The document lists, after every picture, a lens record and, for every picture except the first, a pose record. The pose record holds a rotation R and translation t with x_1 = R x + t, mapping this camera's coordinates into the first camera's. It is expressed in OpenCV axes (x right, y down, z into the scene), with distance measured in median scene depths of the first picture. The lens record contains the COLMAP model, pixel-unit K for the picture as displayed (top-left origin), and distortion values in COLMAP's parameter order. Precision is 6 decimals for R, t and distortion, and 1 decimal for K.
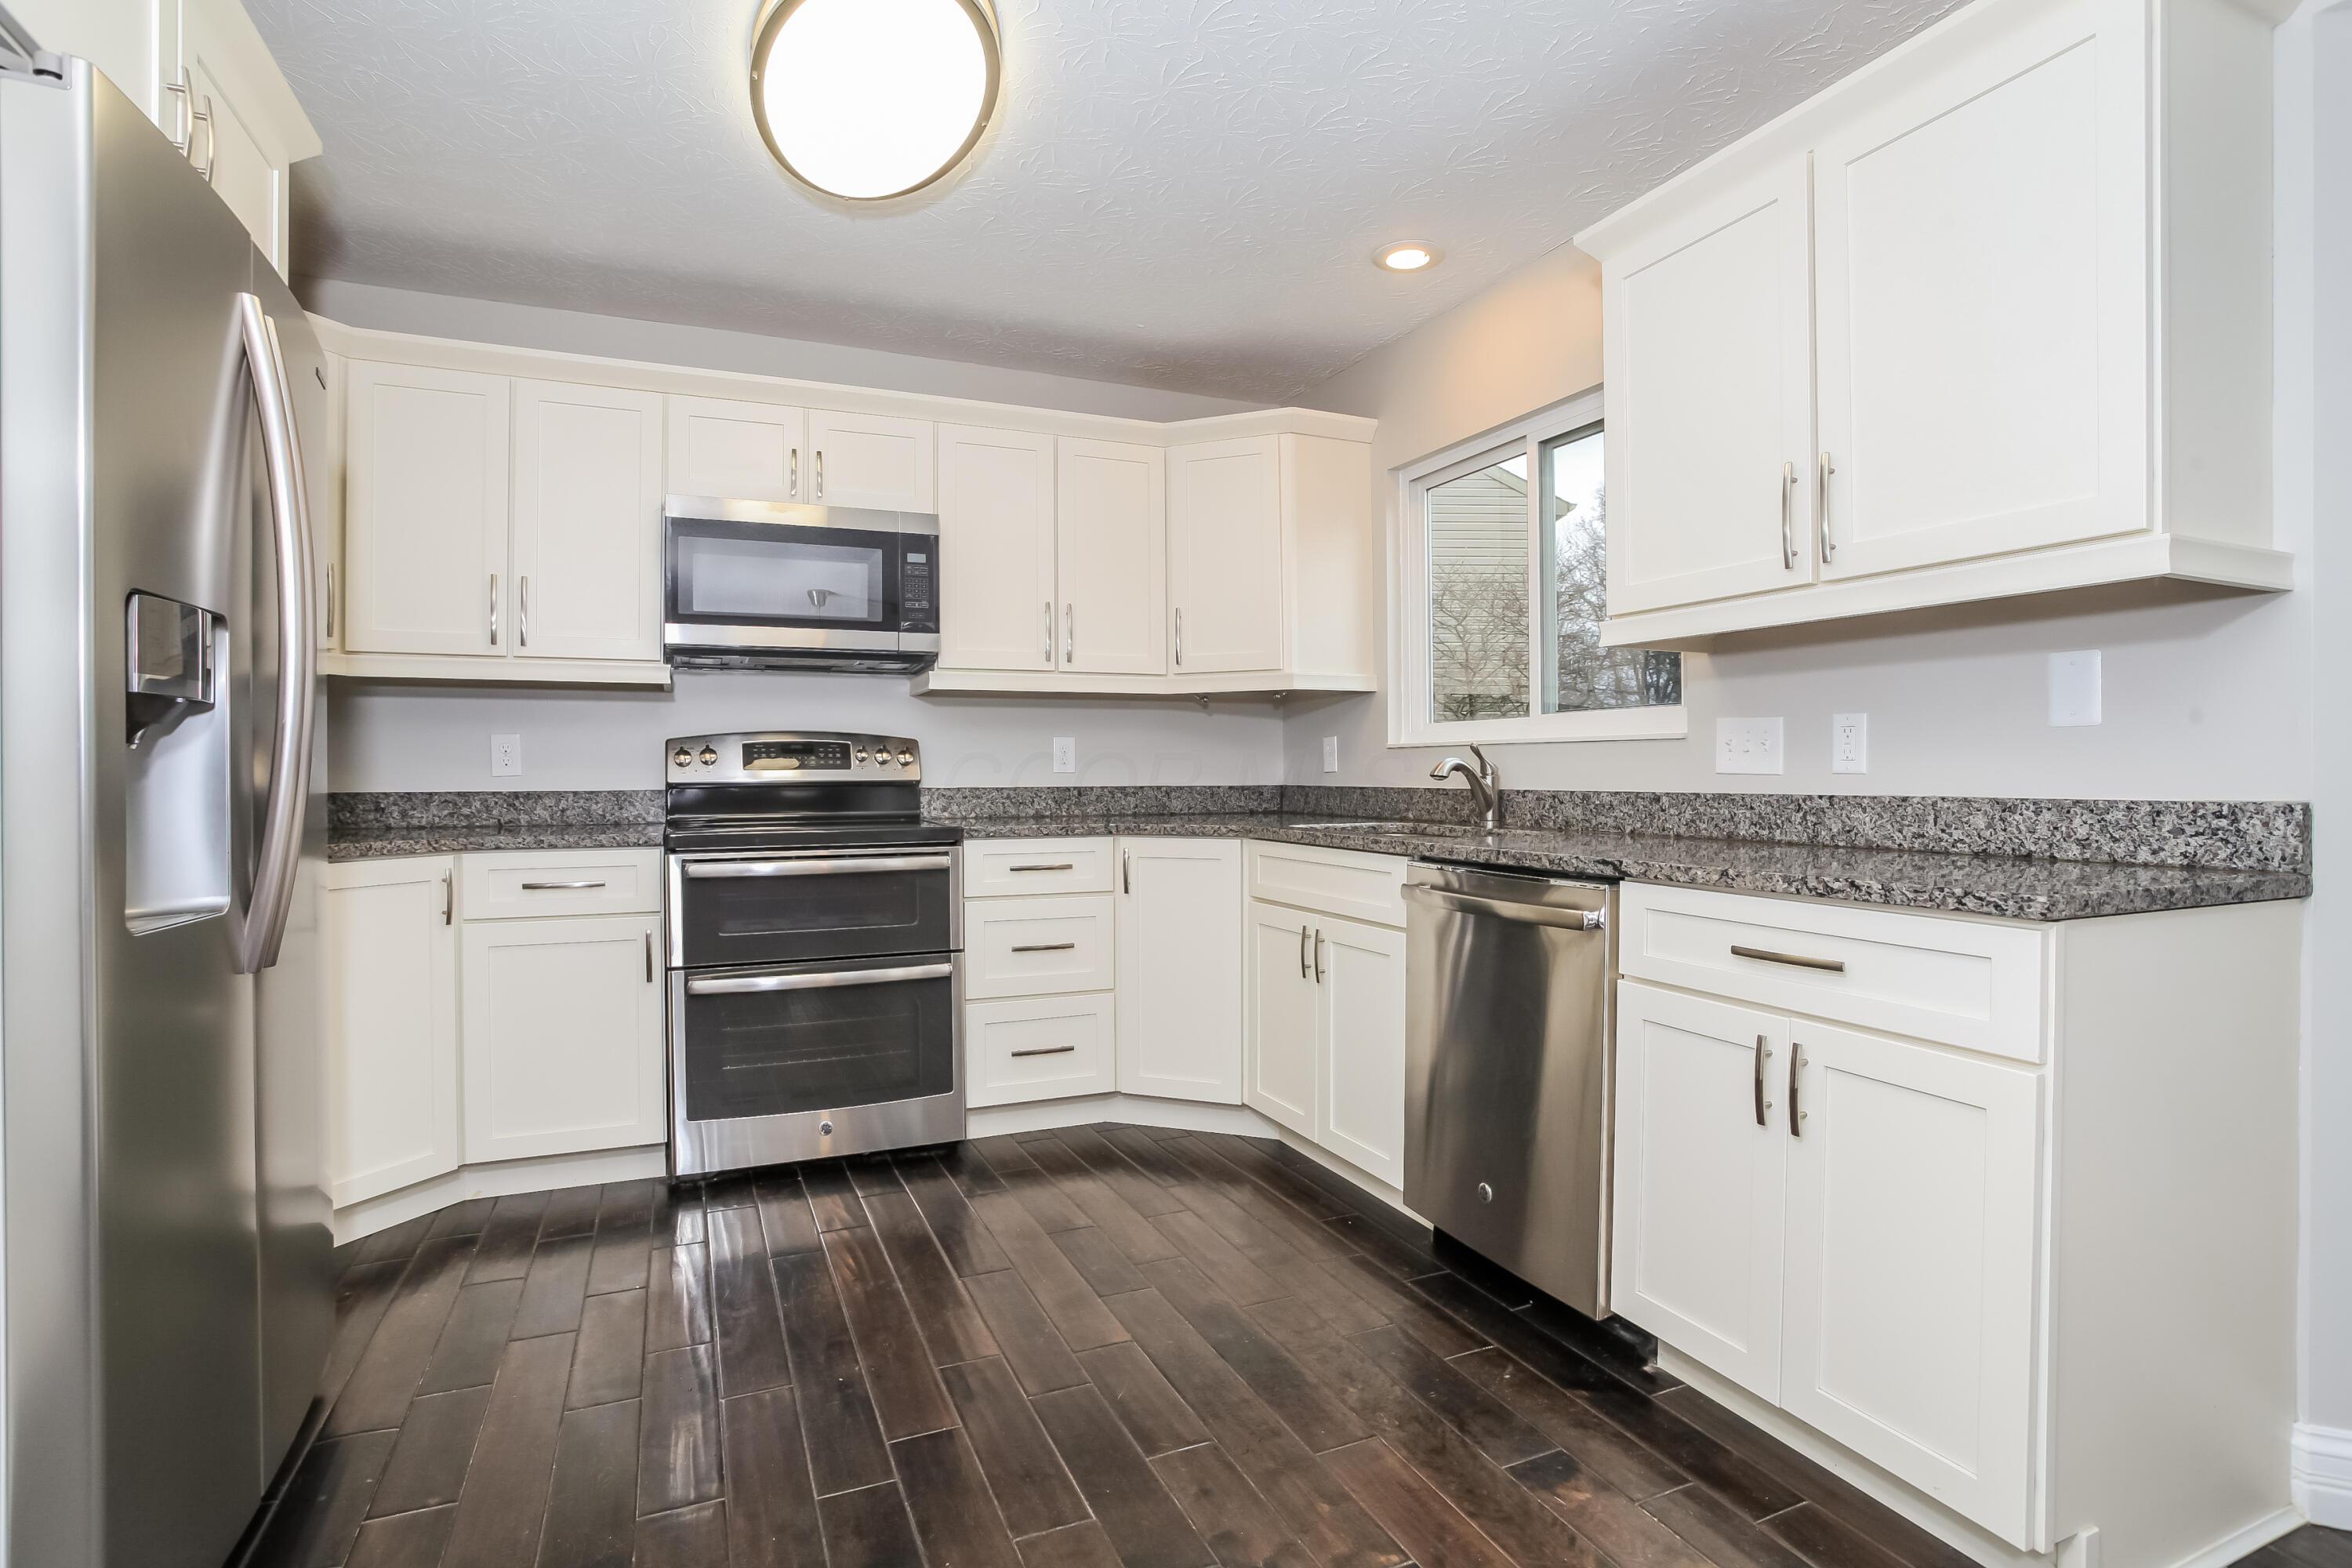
lens RADIAL K [[1126.3, 0, 1176.0], [0, 1126.3, 784.0], [0, 0, 1]] dist [-0.051800, 0.020008]
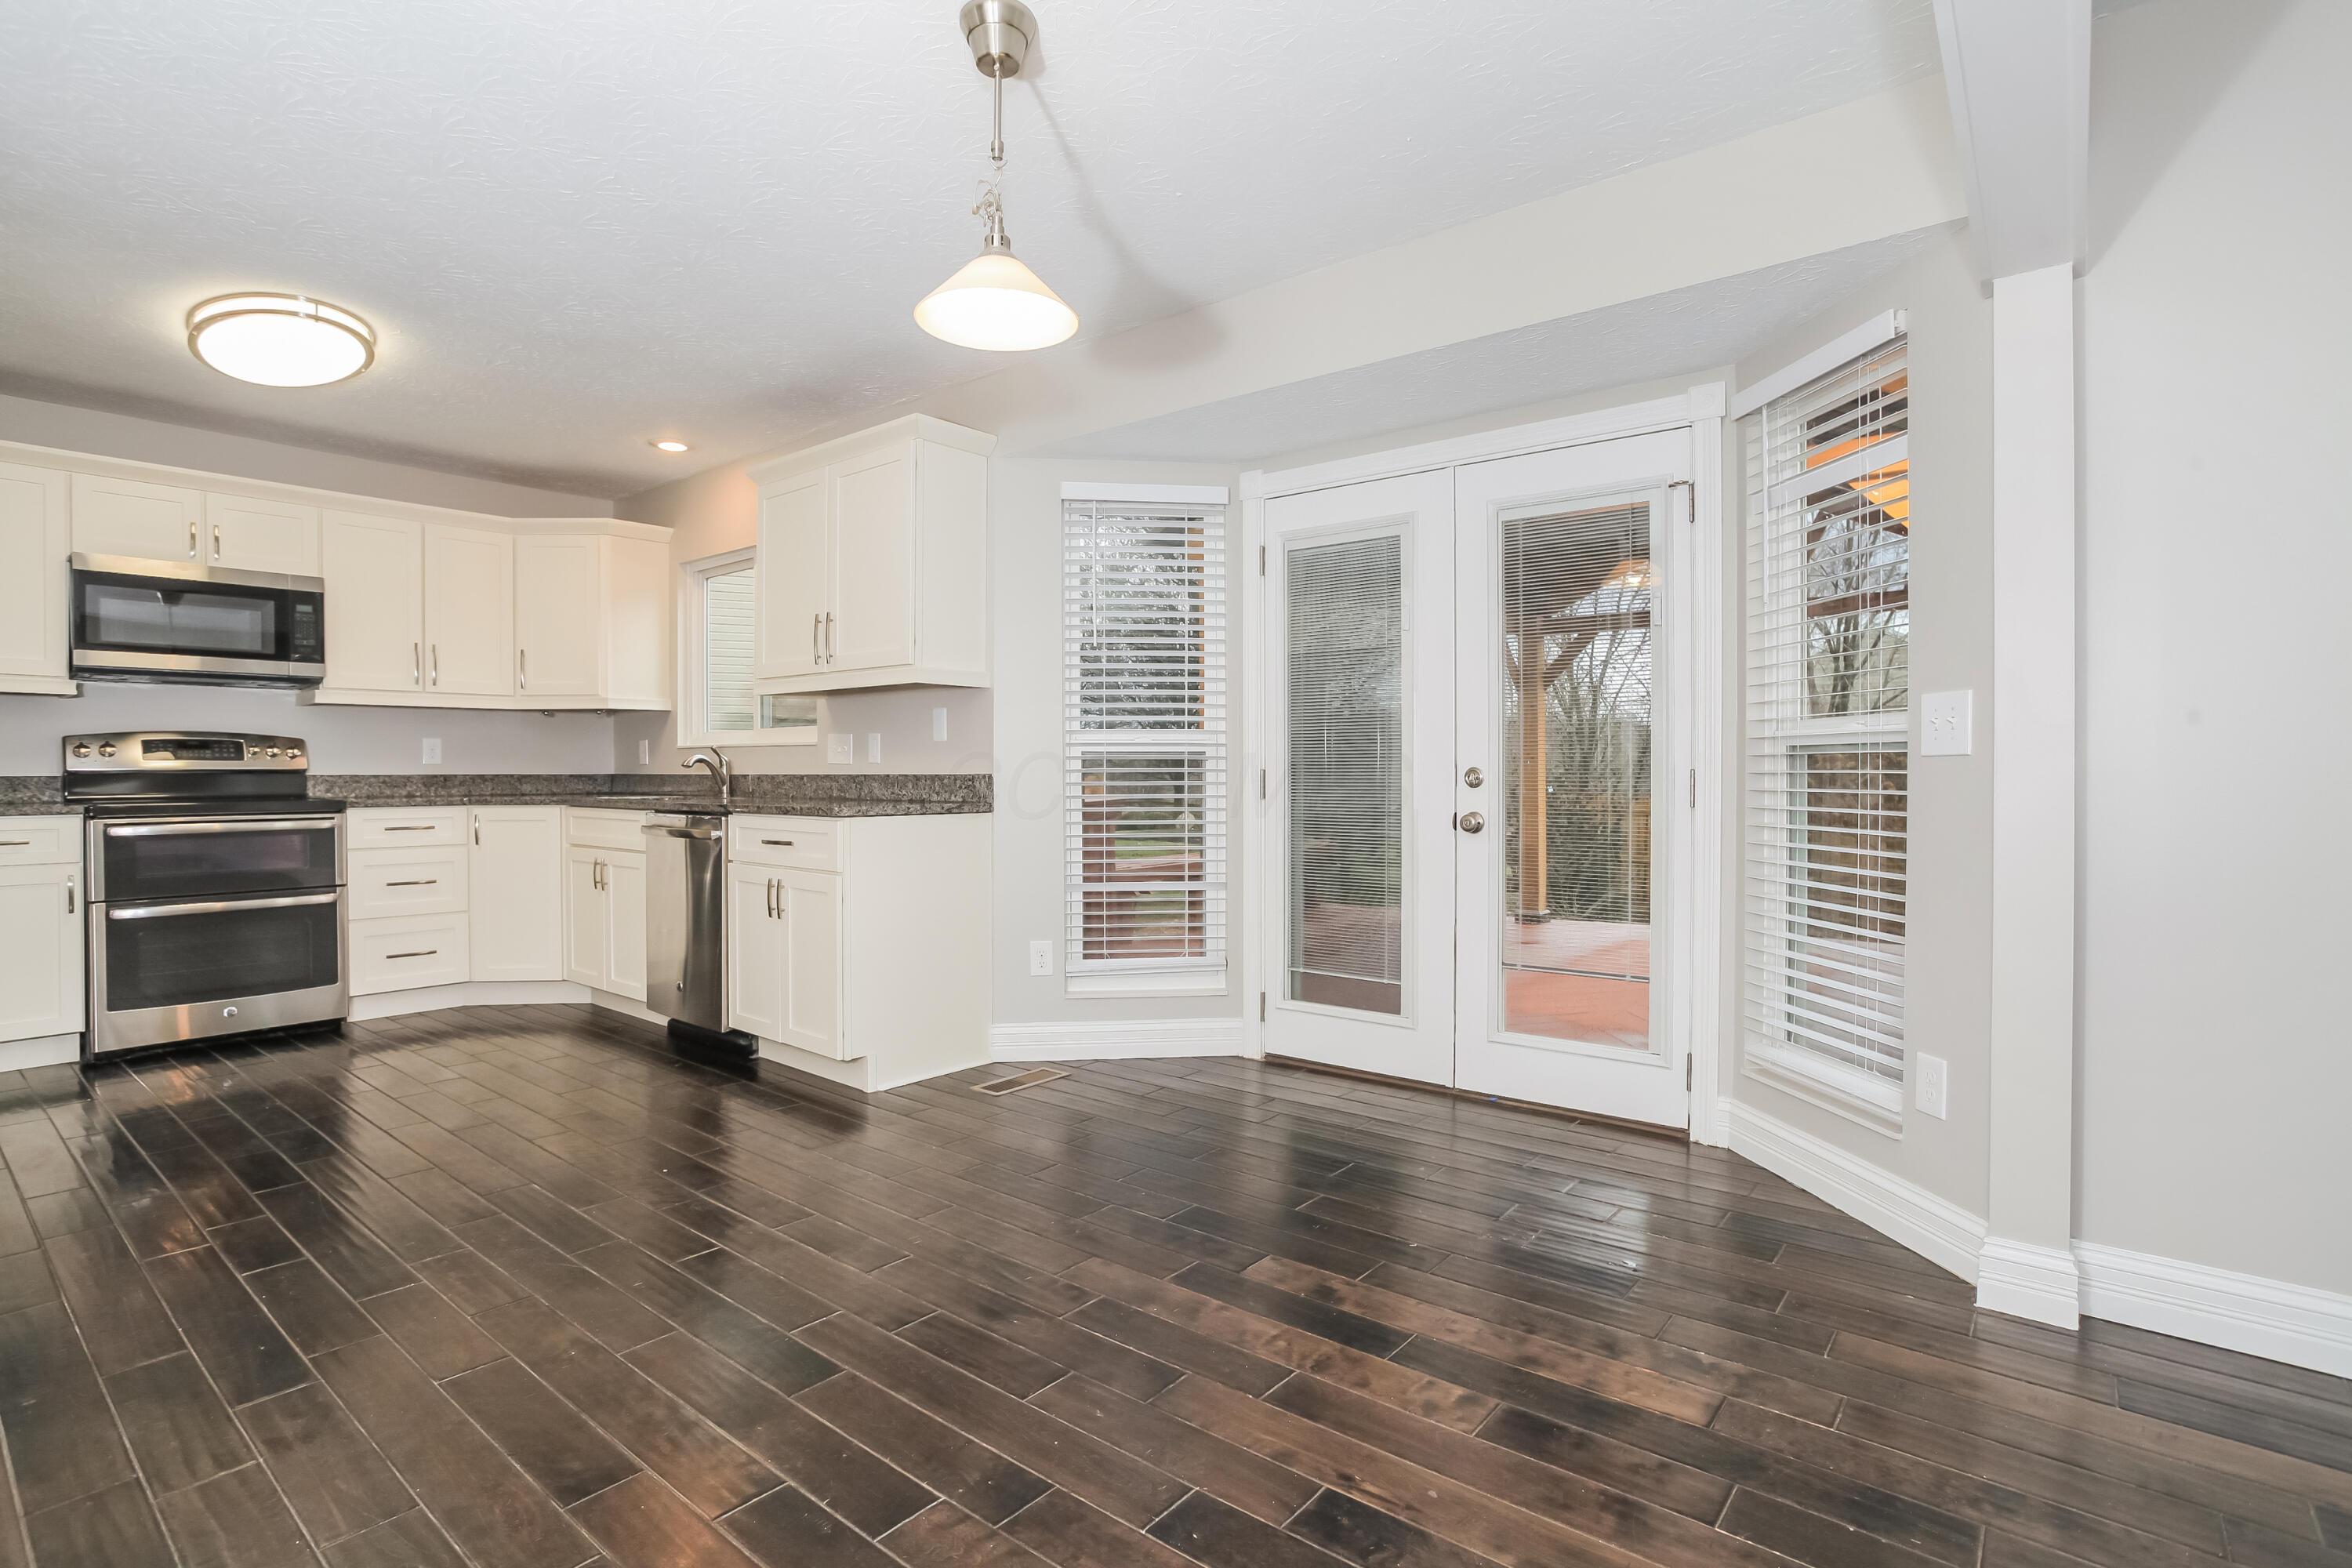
lens RADIAL K [[1126.3, 0, 1176.0], [0, 1126.3, 784.0], [0, 0, 1]] dist [-0.051800, 0.020008]
pose [[0.893428, -0.003513, 0.449194, 0.123967], [0.003402, 0.999994, 0.001054, 0.018604], [-0.449194, 0.000586, 0.893434, -0.713495]]
